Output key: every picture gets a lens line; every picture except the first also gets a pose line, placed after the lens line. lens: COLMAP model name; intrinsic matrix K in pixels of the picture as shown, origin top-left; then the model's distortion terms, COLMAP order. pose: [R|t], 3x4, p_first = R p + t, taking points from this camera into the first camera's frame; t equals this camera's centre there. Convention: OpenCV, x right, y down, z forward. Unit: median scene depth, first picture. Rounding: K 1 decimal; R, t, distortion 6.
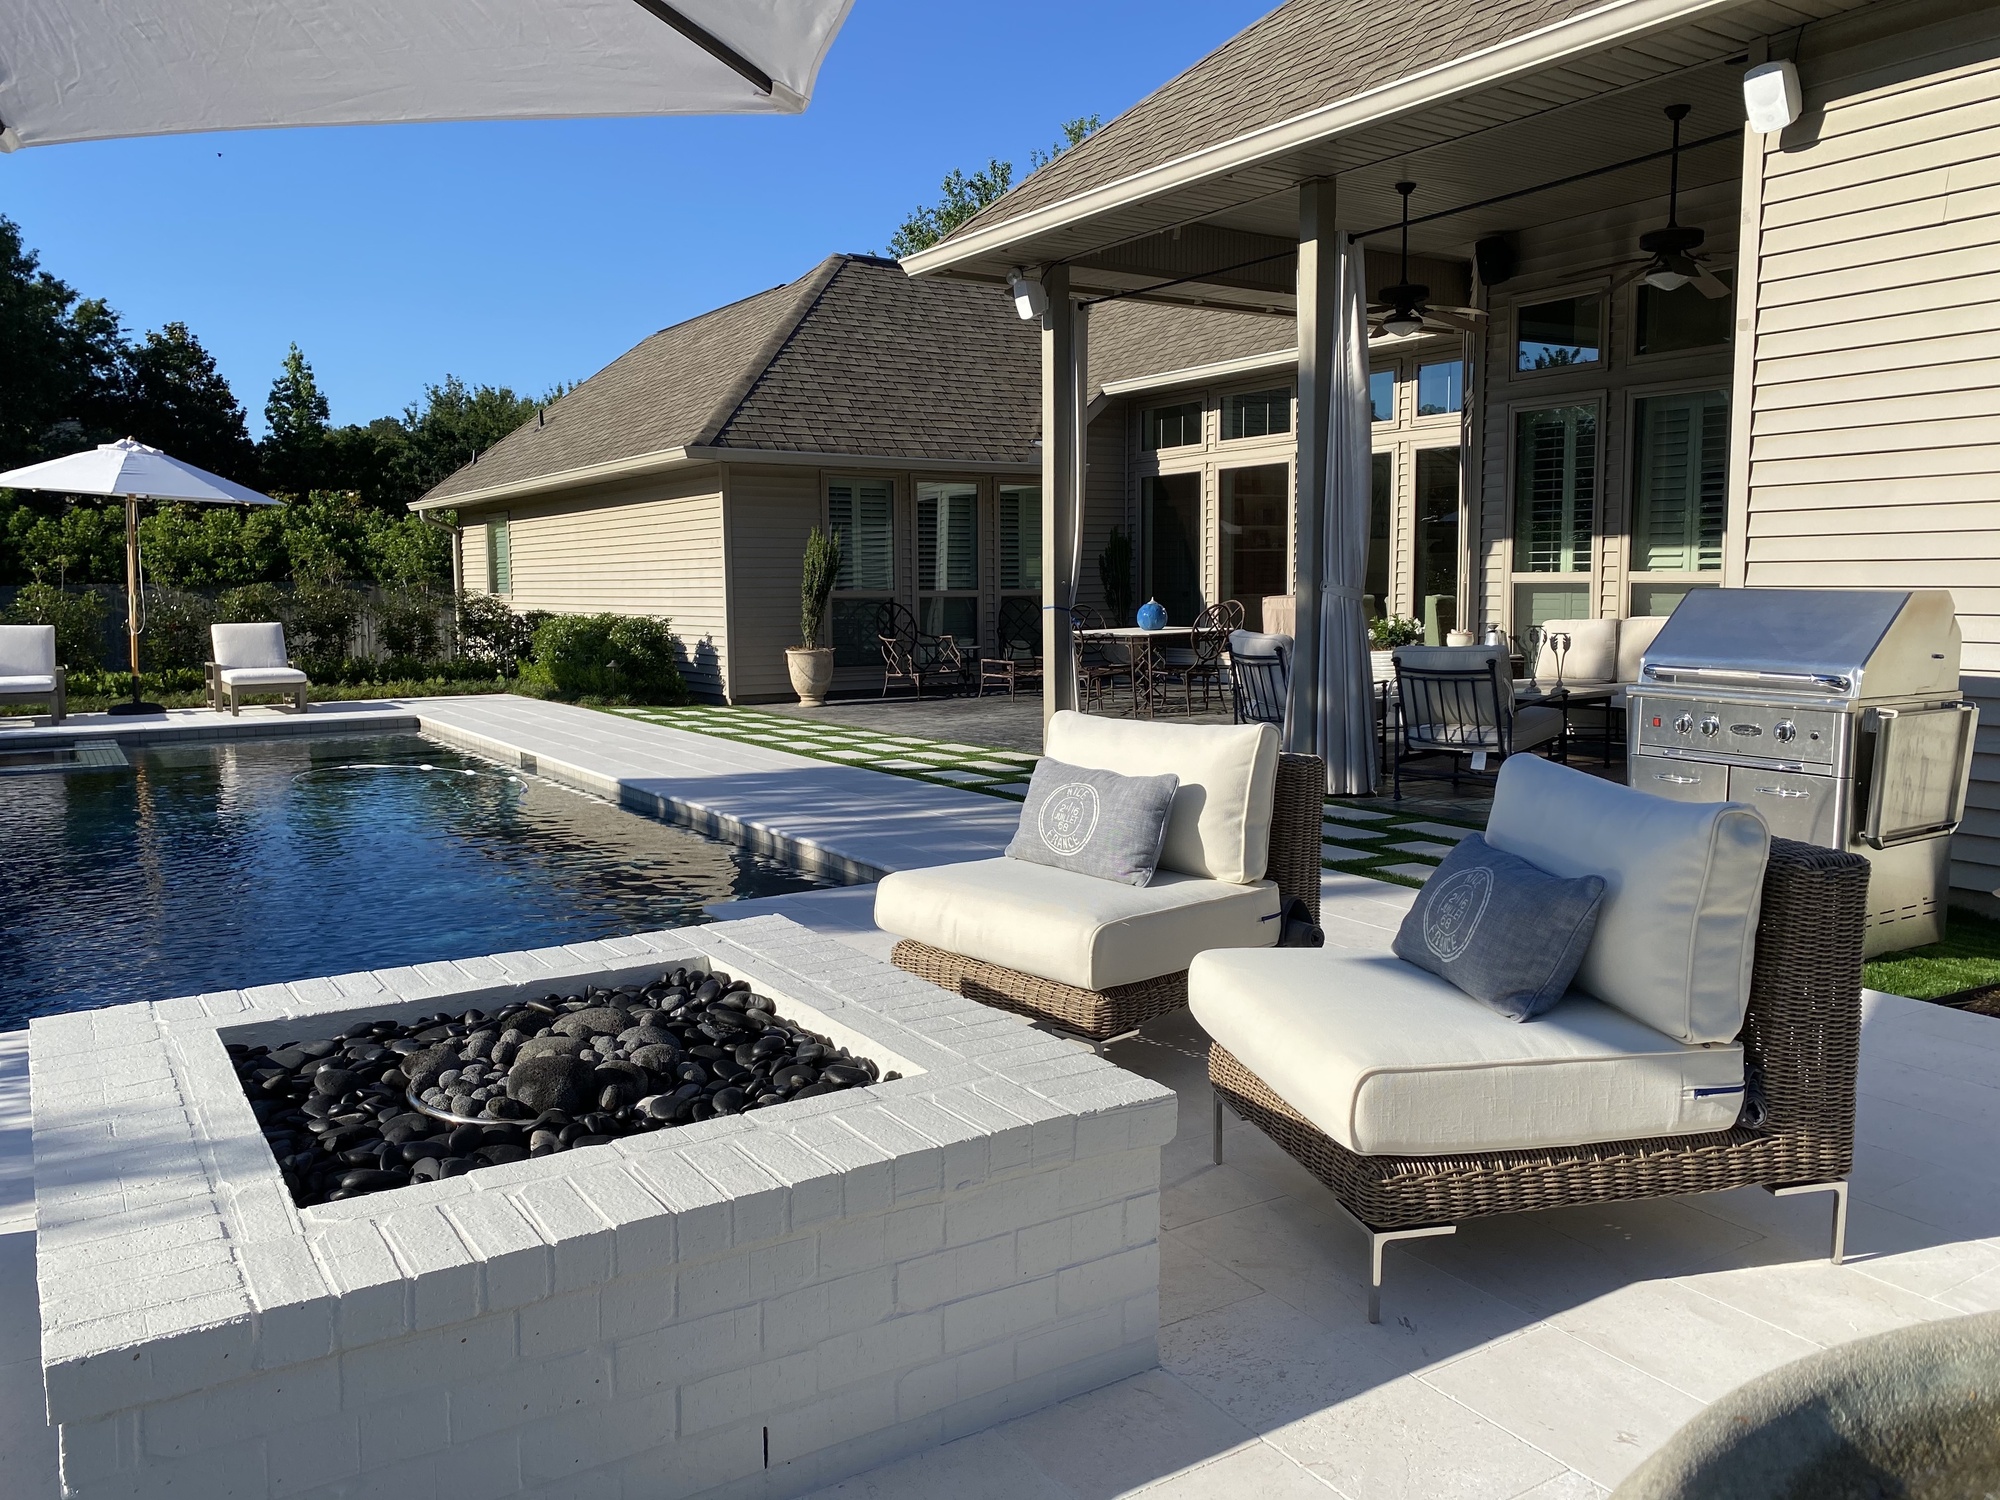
lens RADIAL K [[1511.2, 0, 995.8], [0, 1511.2, 762.0], [0, 0, 1]] dist [0.021890, -0.026653]
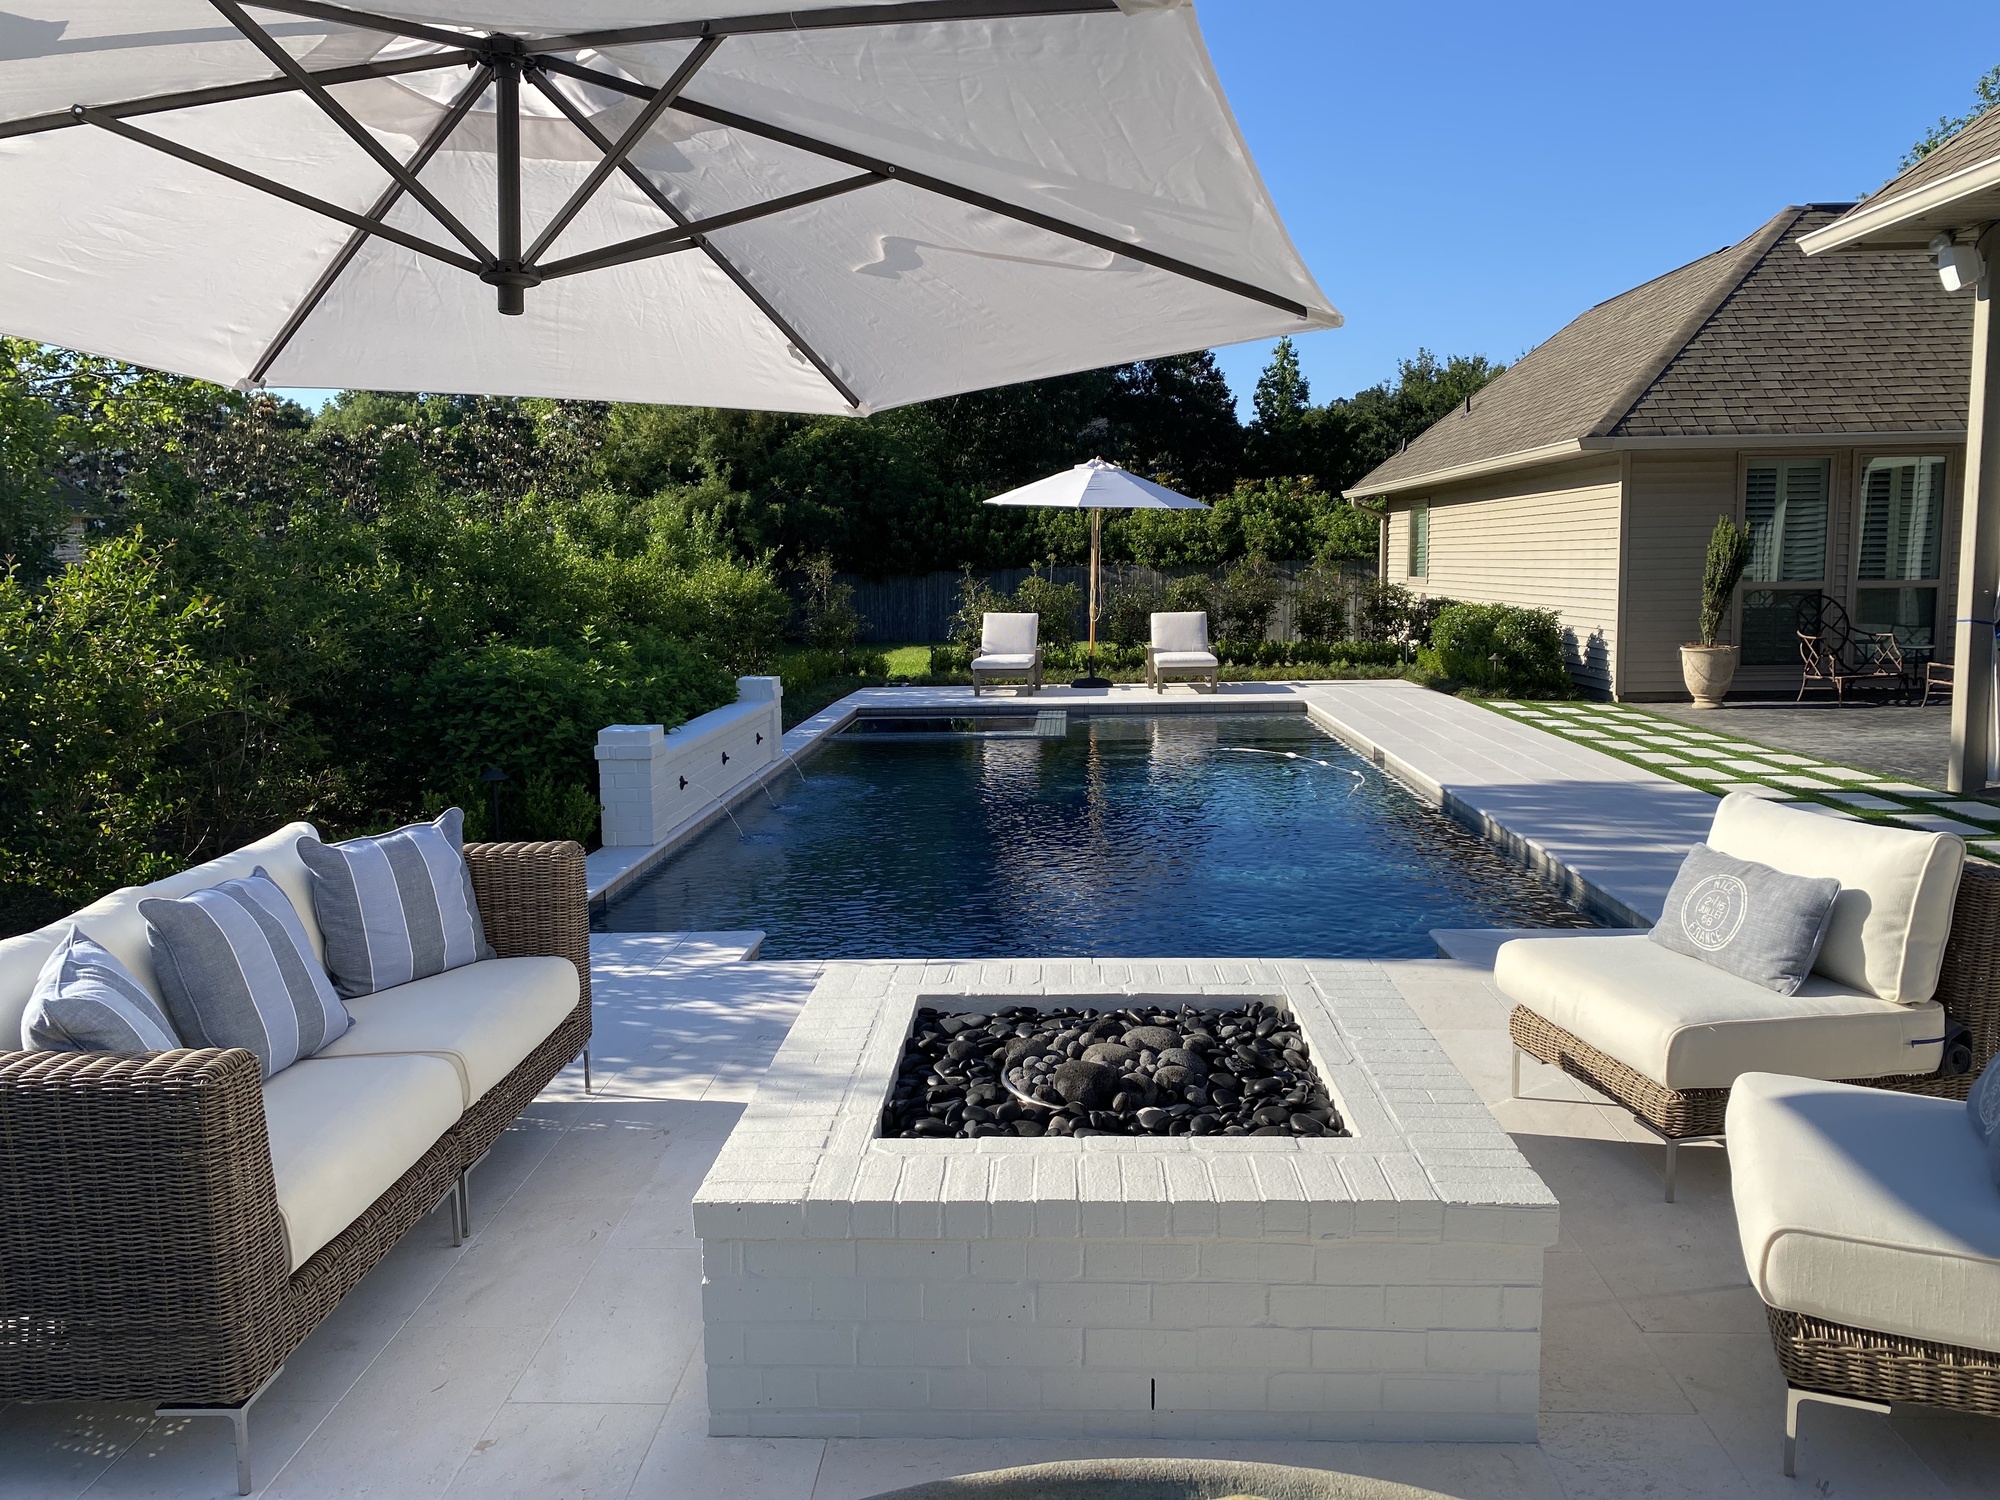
lens RADIAL K [[1498.2, 0, 1000.8], [0, 1498.2, 792.2], [0, 0, 1]] dist [0.051819, -0.078756]
pose [[0.817513, 0.082764, -0.569933, 0.058262], [-0.057108, 0.996392, 0.062776, -0.018543], [0.573072, -0.018772, 0.819290, -0.017626]]
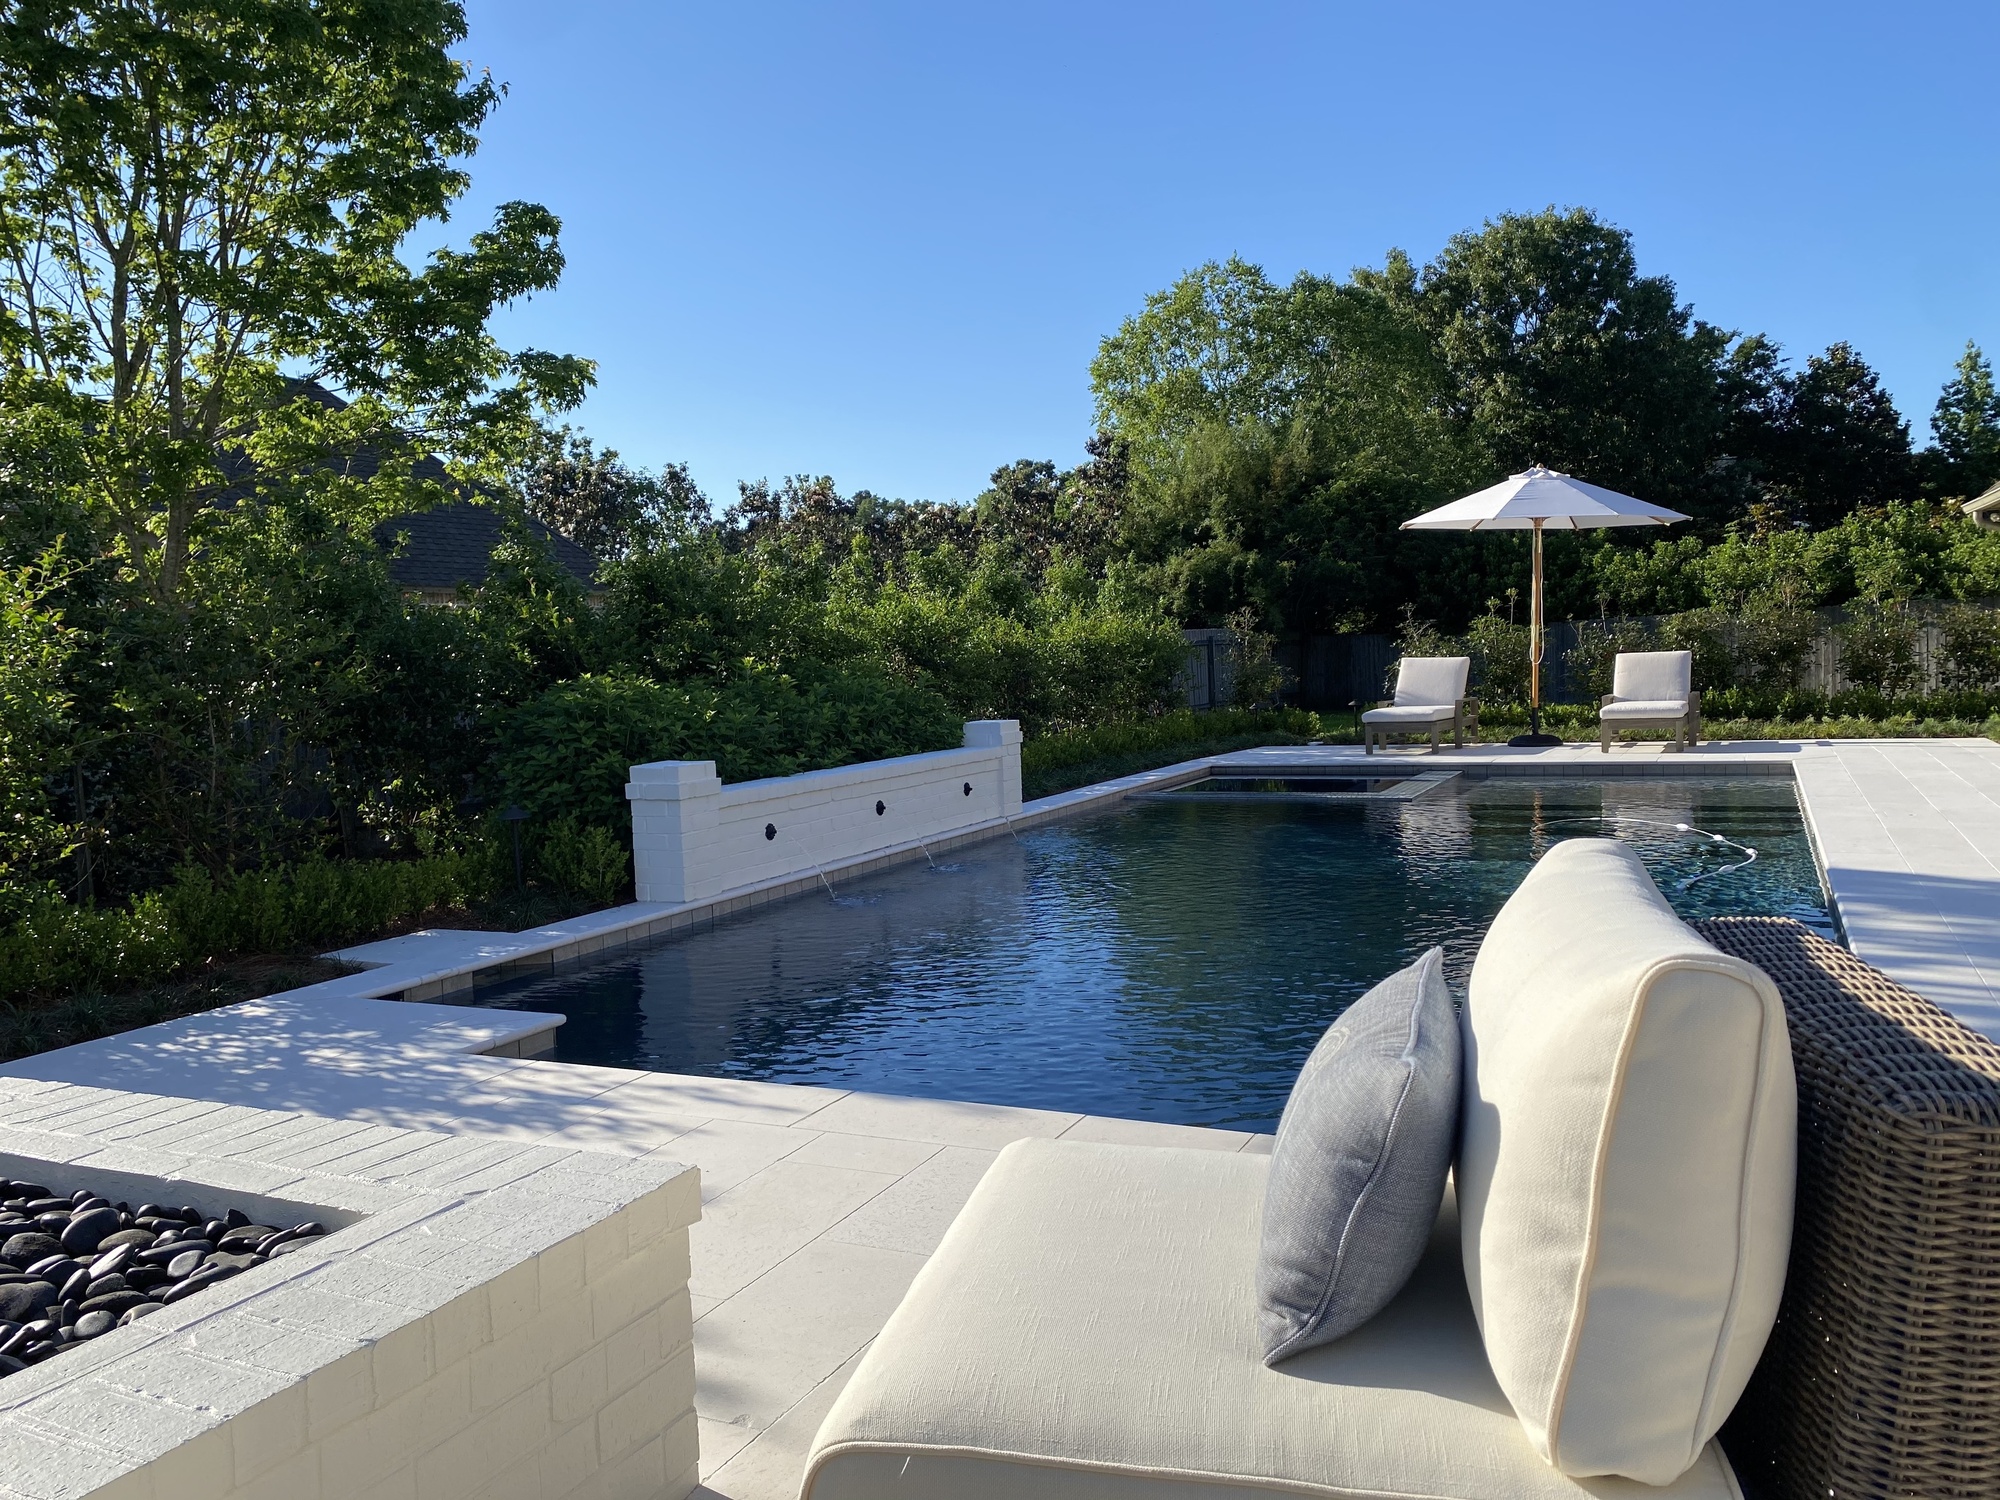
lens RADIAL K [[1511.2, 0, 995.8], [0, 1511.2, 762.0], [0, 0, 1]] dist [0.021890, -0.026653]
pose [[0.515870, 0.046366, -0.855411, 0.090416], [-0.063174, 0.997874, 0.015990, -0.014430], [0.854334, 0.045791, 0.517702, 0.187979]]
